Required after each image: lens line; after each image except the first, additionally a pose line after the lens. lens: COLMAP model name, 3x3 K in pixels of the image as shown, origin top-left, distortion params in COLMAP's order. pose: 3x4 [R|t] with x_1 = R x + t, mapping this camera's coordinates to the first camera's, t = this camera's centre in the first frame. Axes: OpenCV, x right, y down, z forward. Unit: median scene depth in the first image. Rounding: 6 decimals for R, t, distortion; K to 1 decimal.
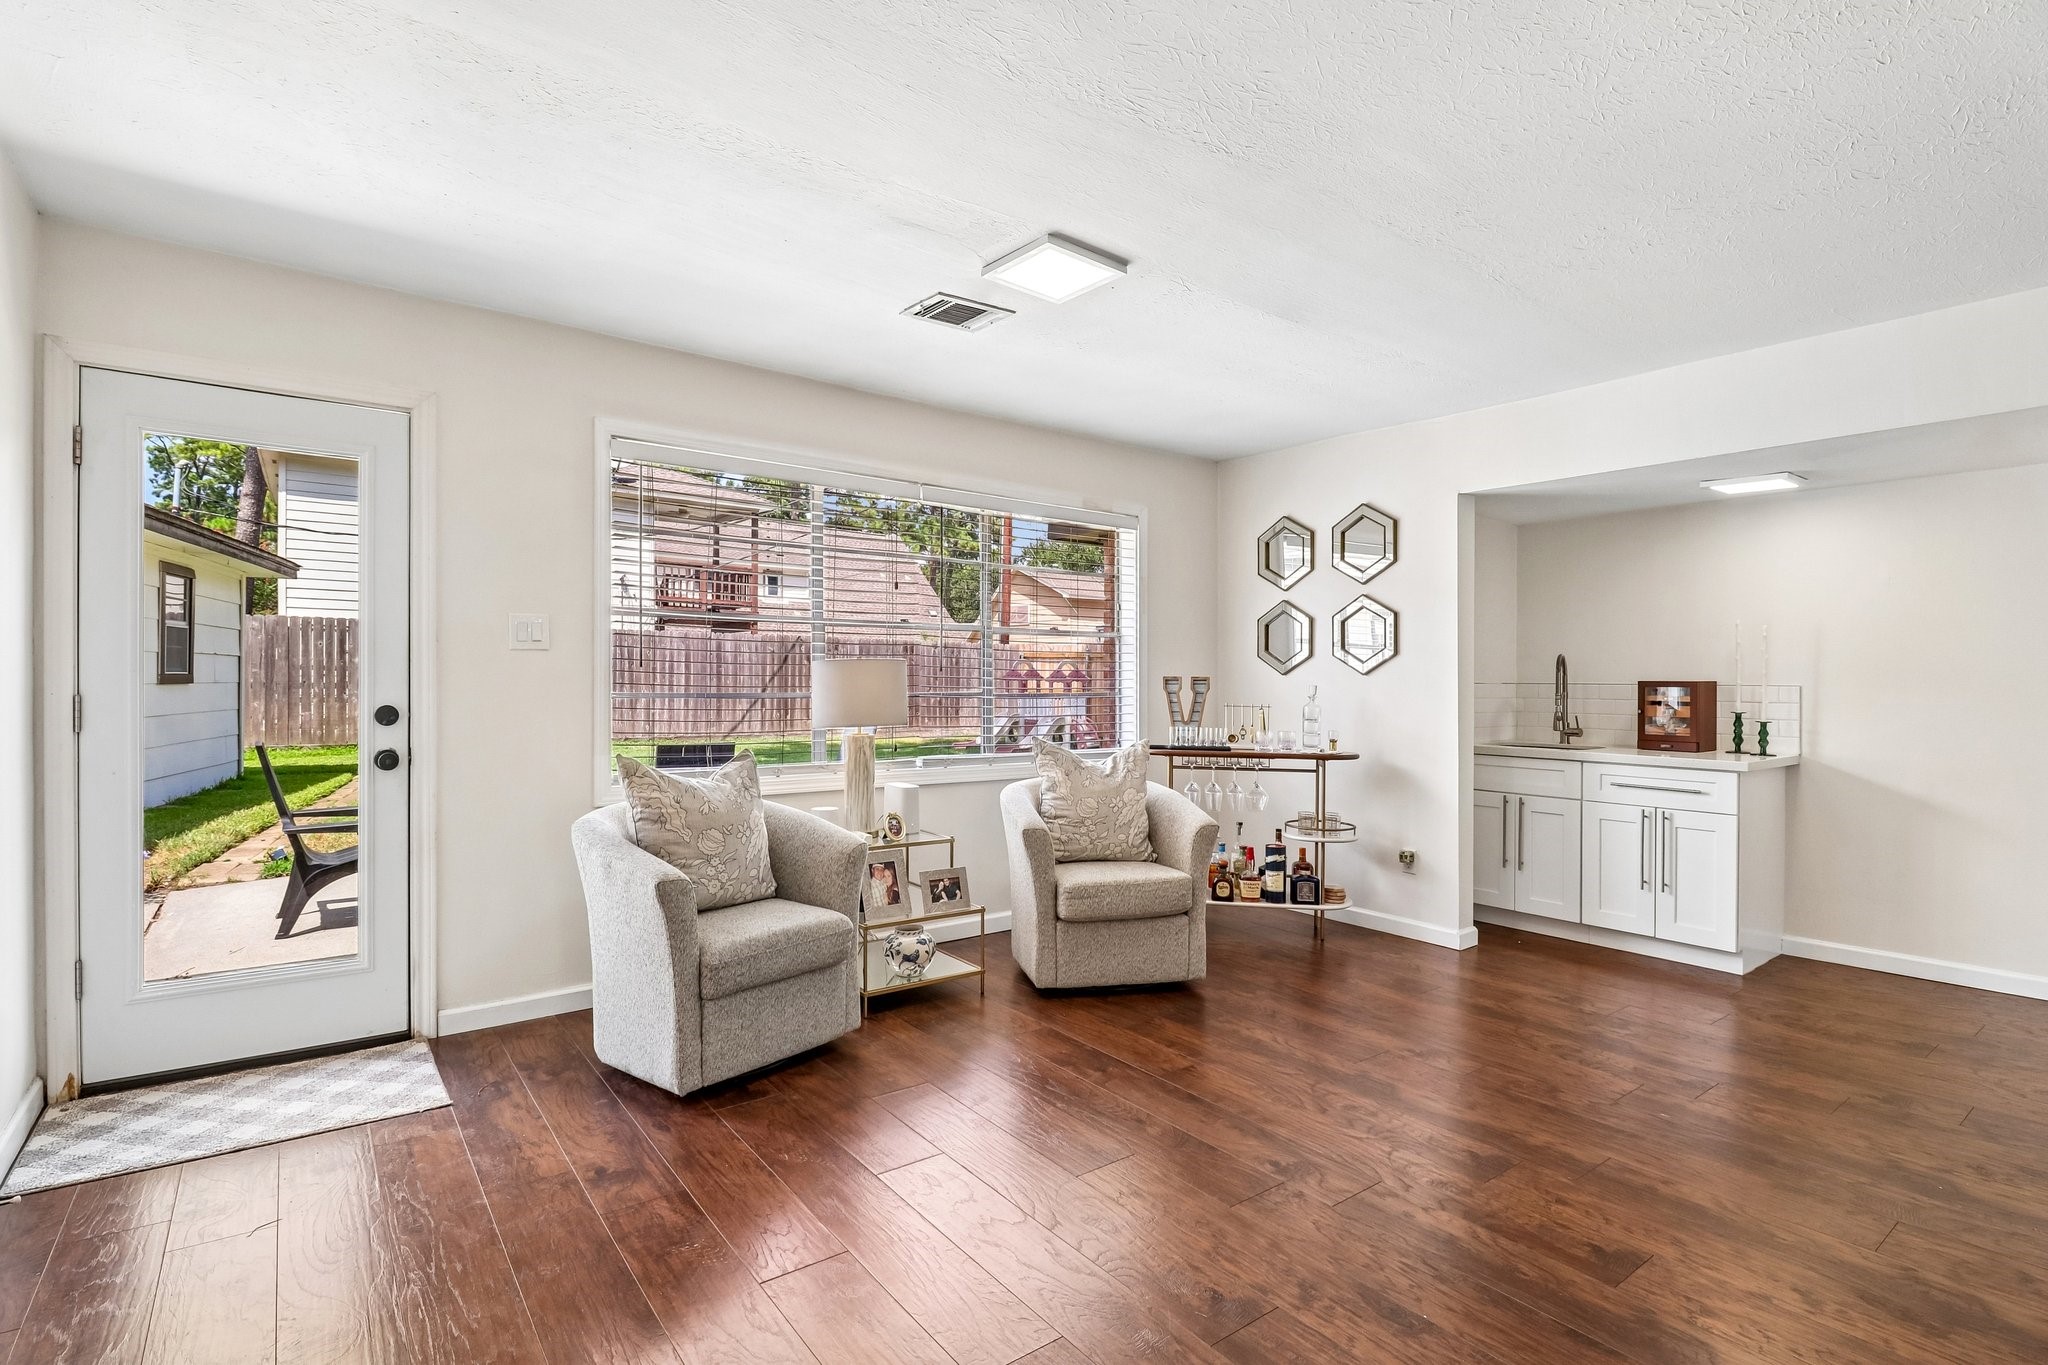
lens RADIAL K [[973.9, 0, 1033.3], [0, 973.9, 691.1], [0, 0, 1]] dist [0.000438, -0.000478]
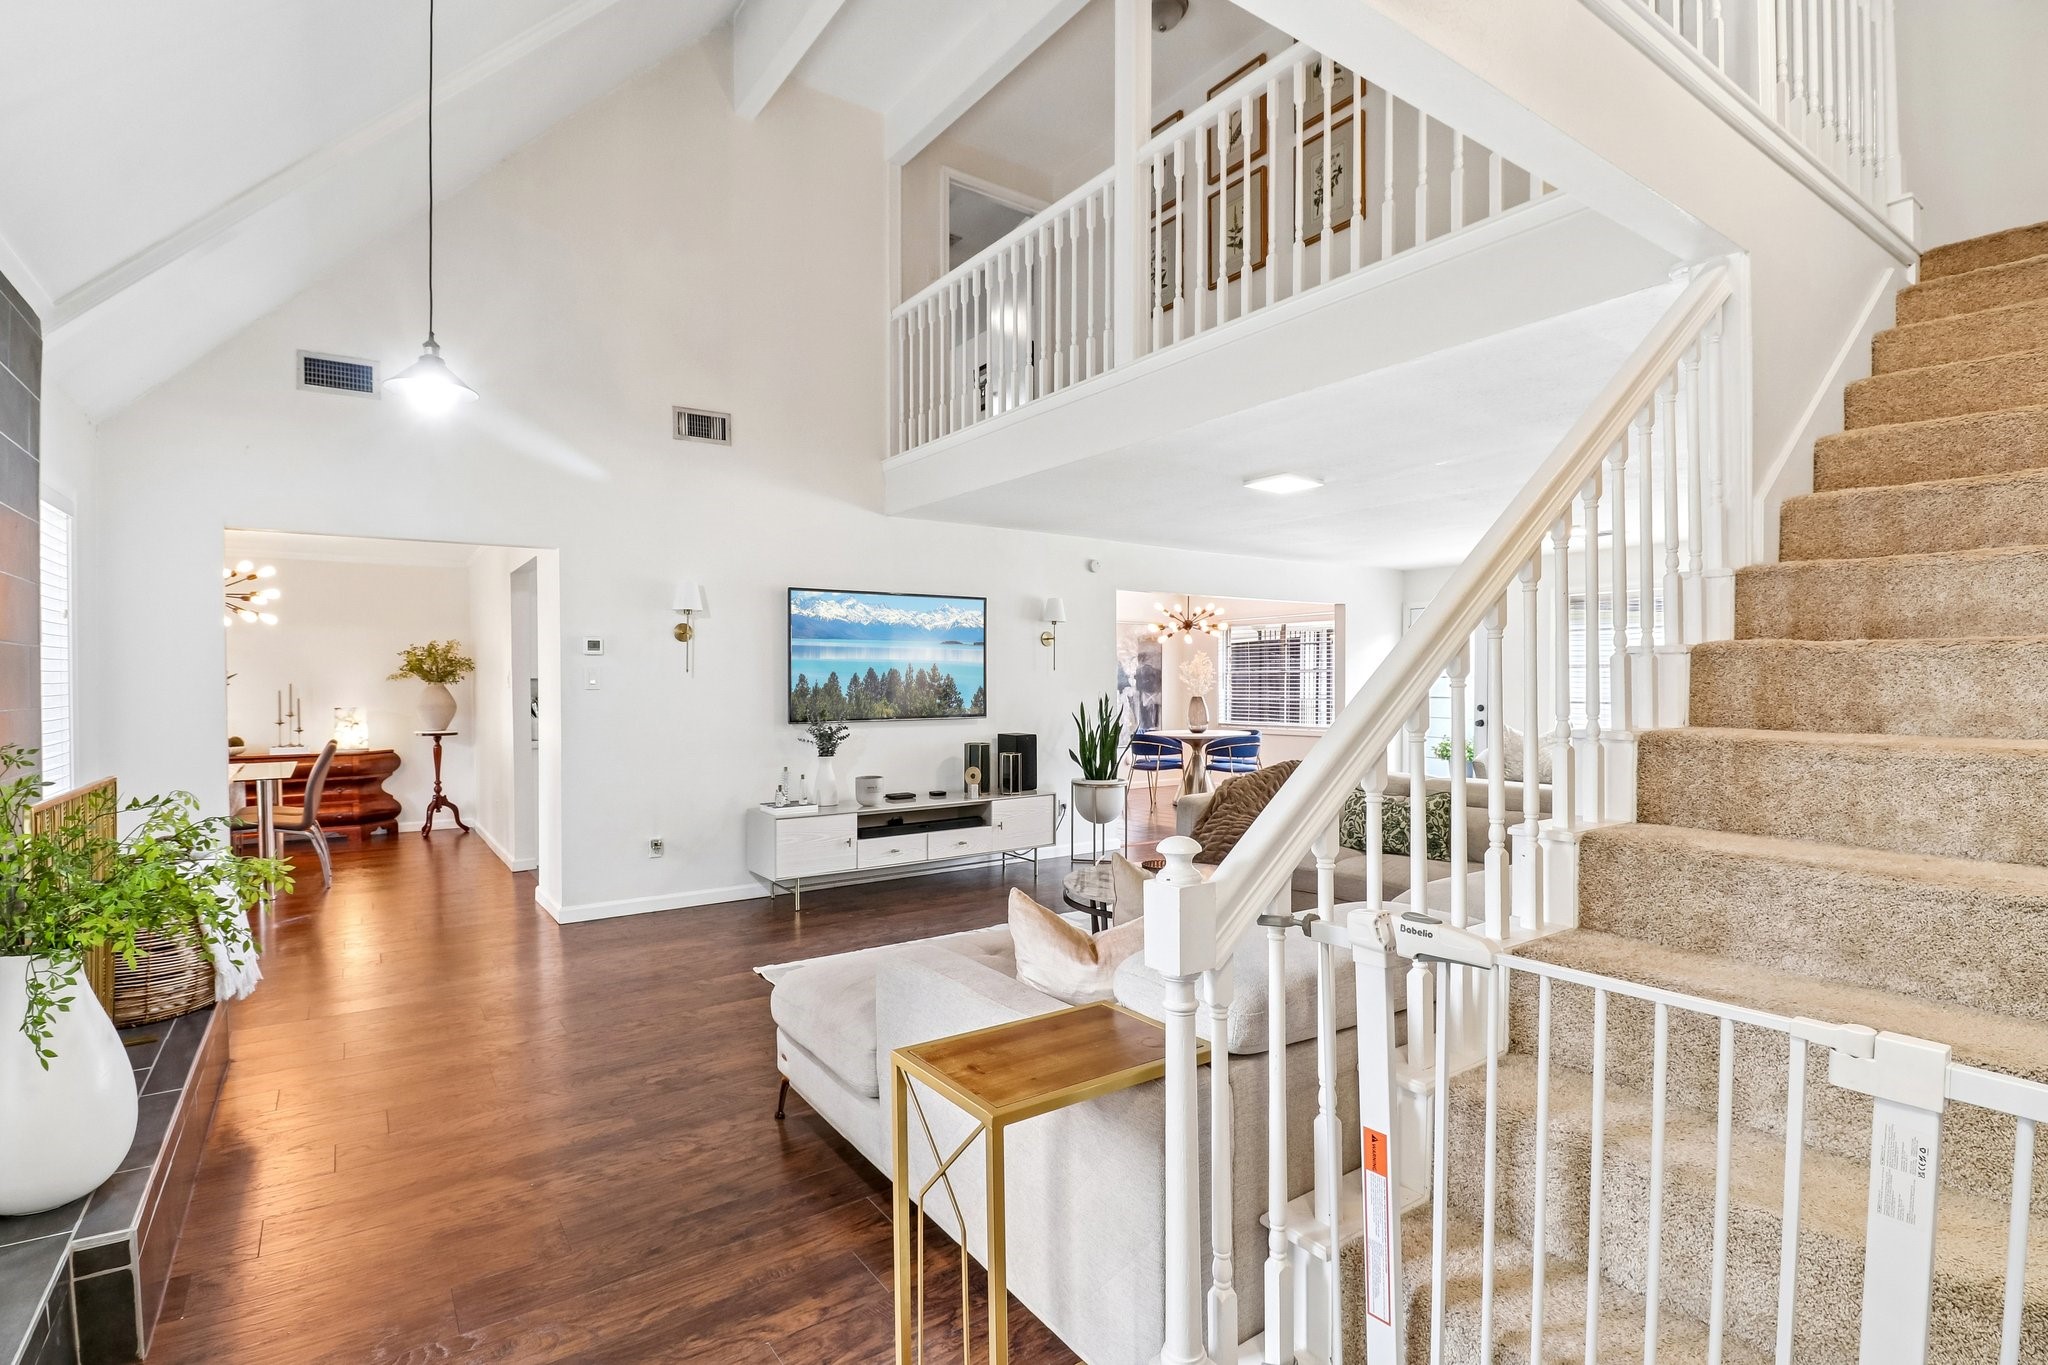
lens RADIAL K [[973.9, 0, 1033.3], [0, 973.9, 691.1], [0, 0, 1]] dist [0.000438, -0.000478]
pose [[-0.037055, -0.001385, -0.999312, 1.834789], [-0.007020, 0.999975, -0.001126, -0.010189], [0.999289, 0.006974, -0.037064, -0.191026]]
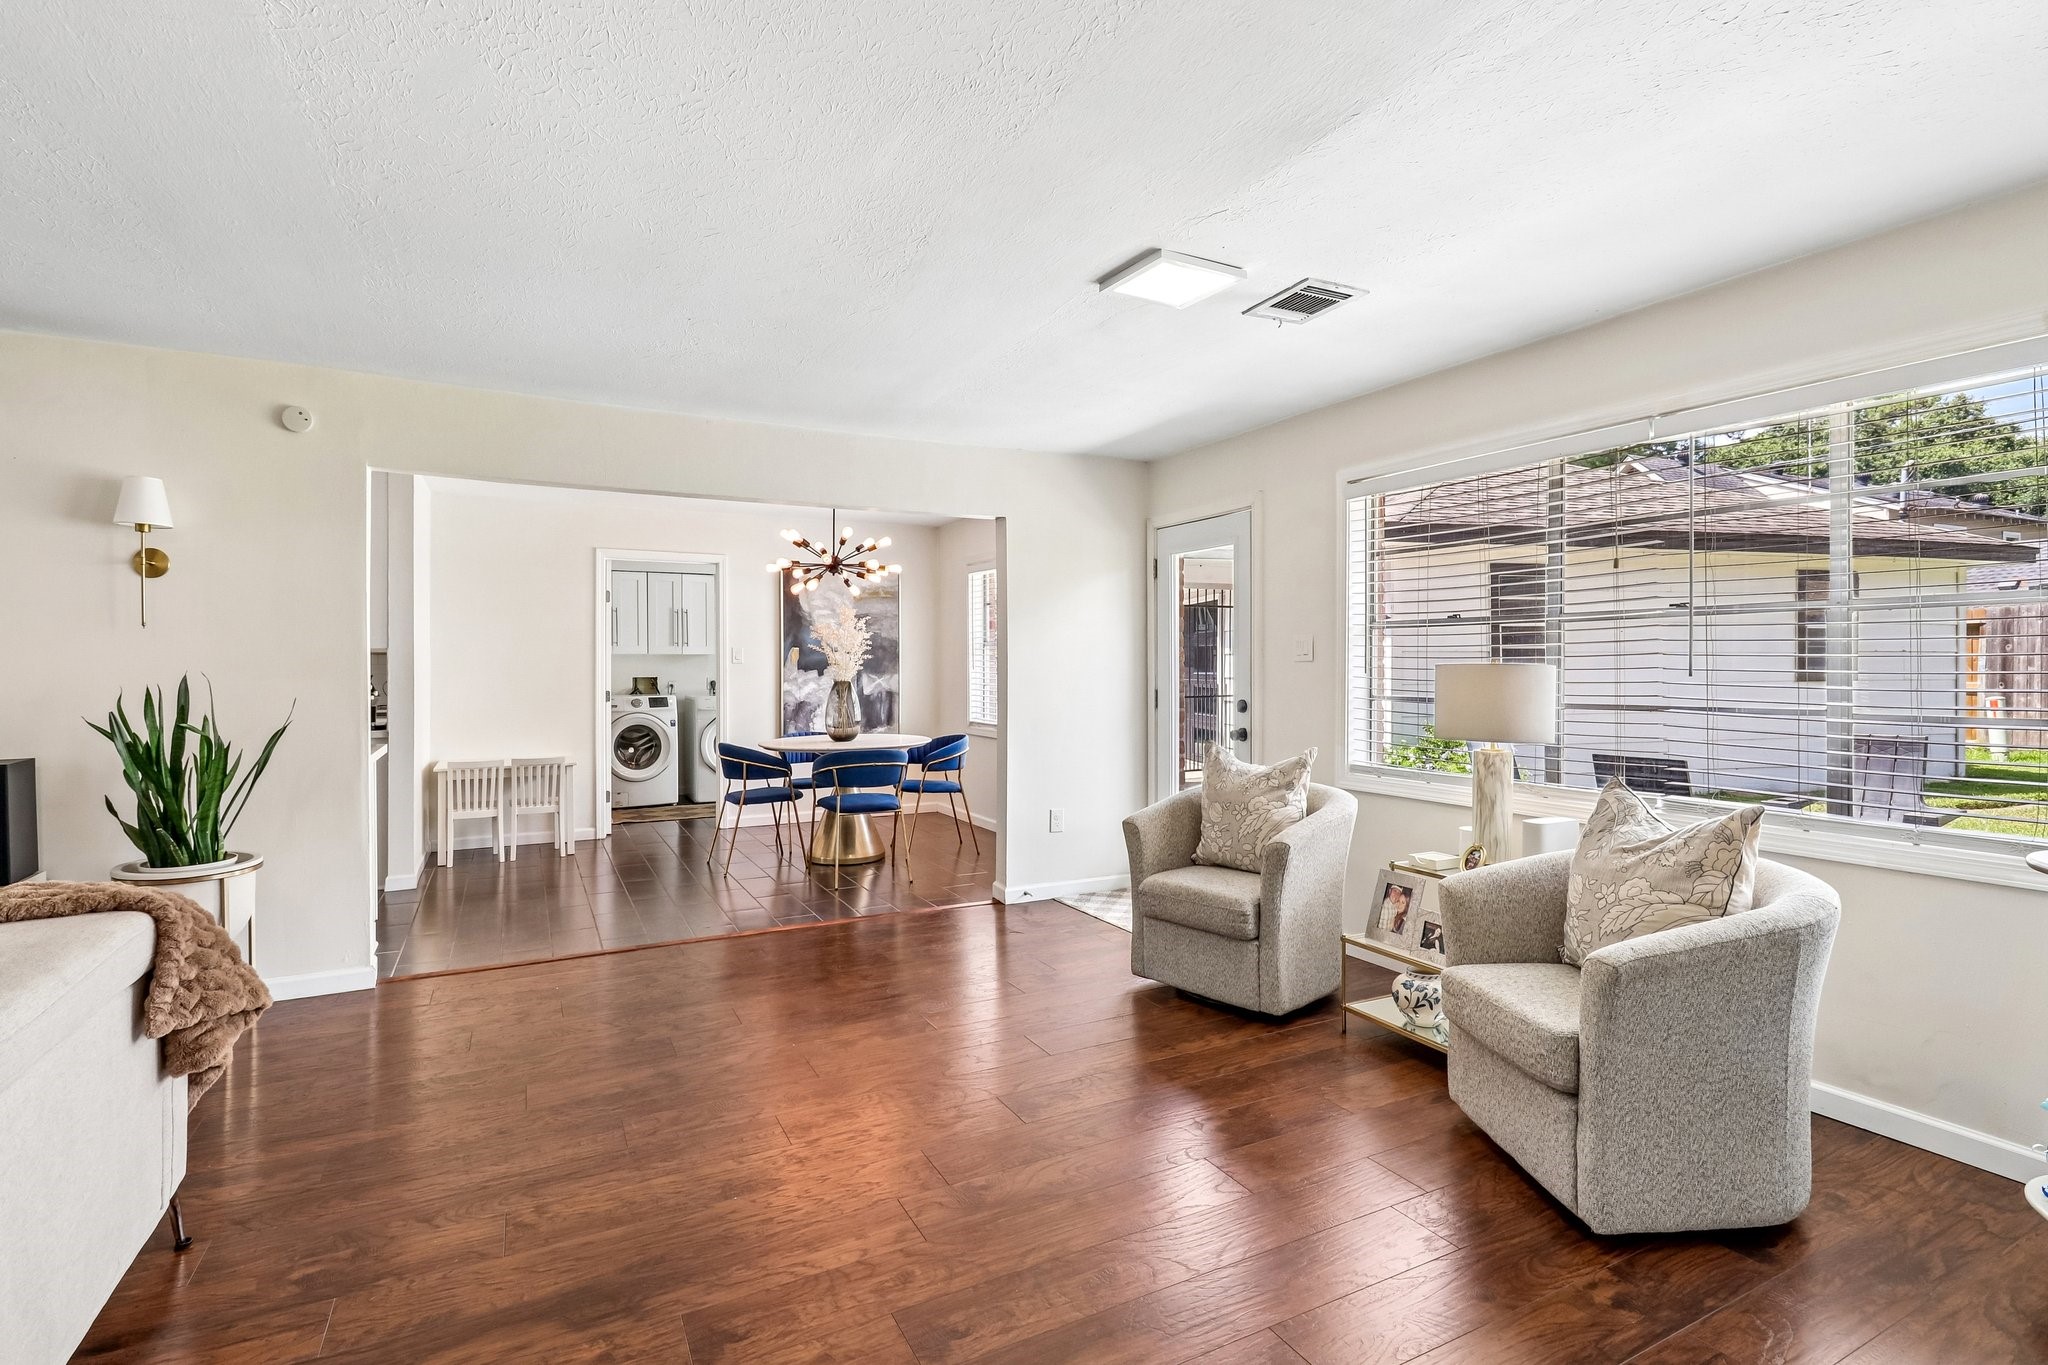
lens RADIAL K [[996.4, 0, 1055.3], [0, 996.4, 664.8], [0, 0, 1]] dist [0.001468, -0.000348]
pose [[-0.152902, -0.007202, -0.988215, 0.757054], [-0.010679, 0.999927, -0.005635, -0.022928], [0.988184, 0.009691, -0.152968, 0.745963]]
